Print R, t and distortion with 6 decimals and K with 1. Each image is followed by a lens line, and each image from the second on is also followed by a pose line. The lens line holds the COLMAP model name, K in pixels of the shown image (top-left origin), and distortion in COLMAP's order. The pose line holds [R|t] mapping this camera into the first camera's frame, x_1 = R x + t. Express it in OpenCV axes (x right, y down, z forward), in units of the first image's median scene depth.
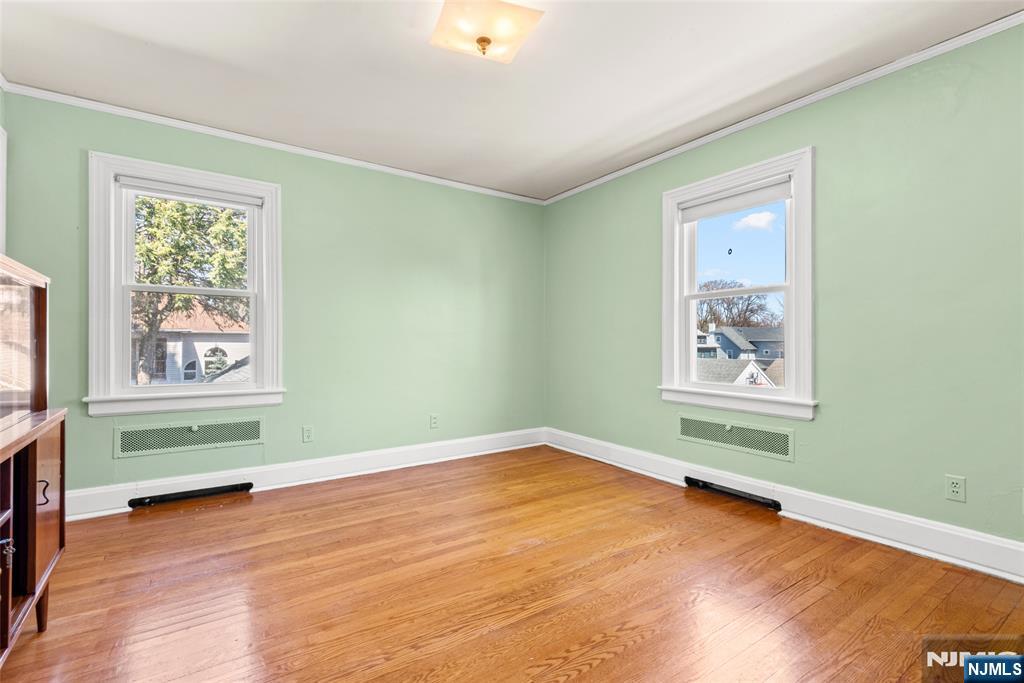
lens RADIAL K [[468.5, 0, 513.7], [0, 468.5, 335.3], [0, 0, 1]] dist [0.037338, -0.020978]
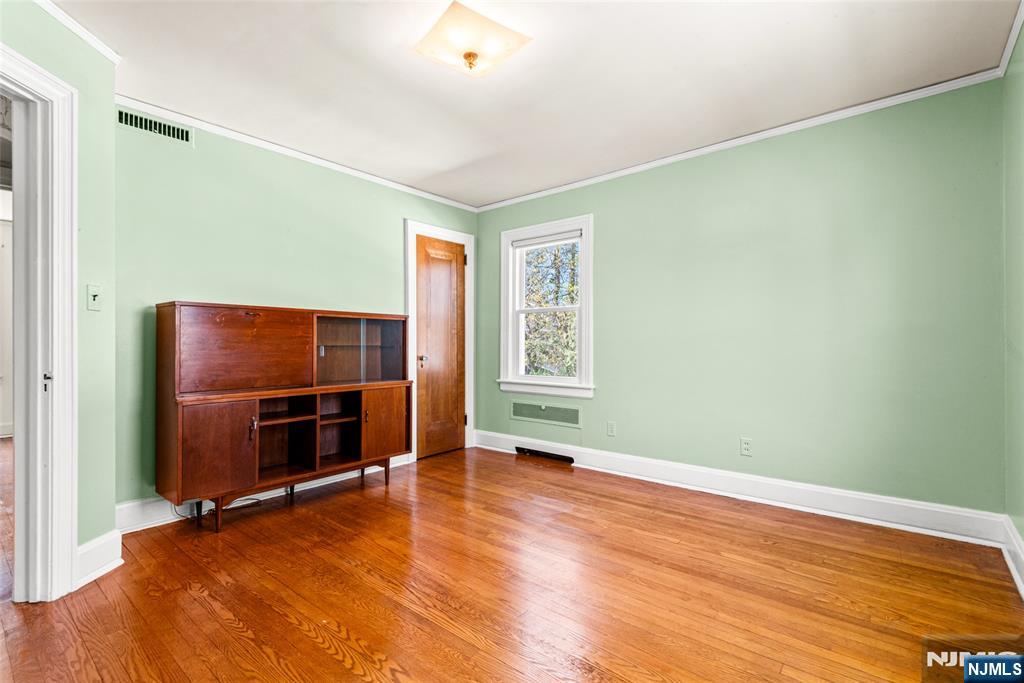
lens RADIAL K [[468.5, 0, 513.7], [0, 468.5, 335.3], [0, 0, 1]] dist [0.037338, -0.020978]
pose [[0.266063, -0.022267, -0.963699, 0.636387], [0.017754, 0.999677, -0.018197, 0.005797], [0.963792, -0.012268, 0.266372, 0.541754]]
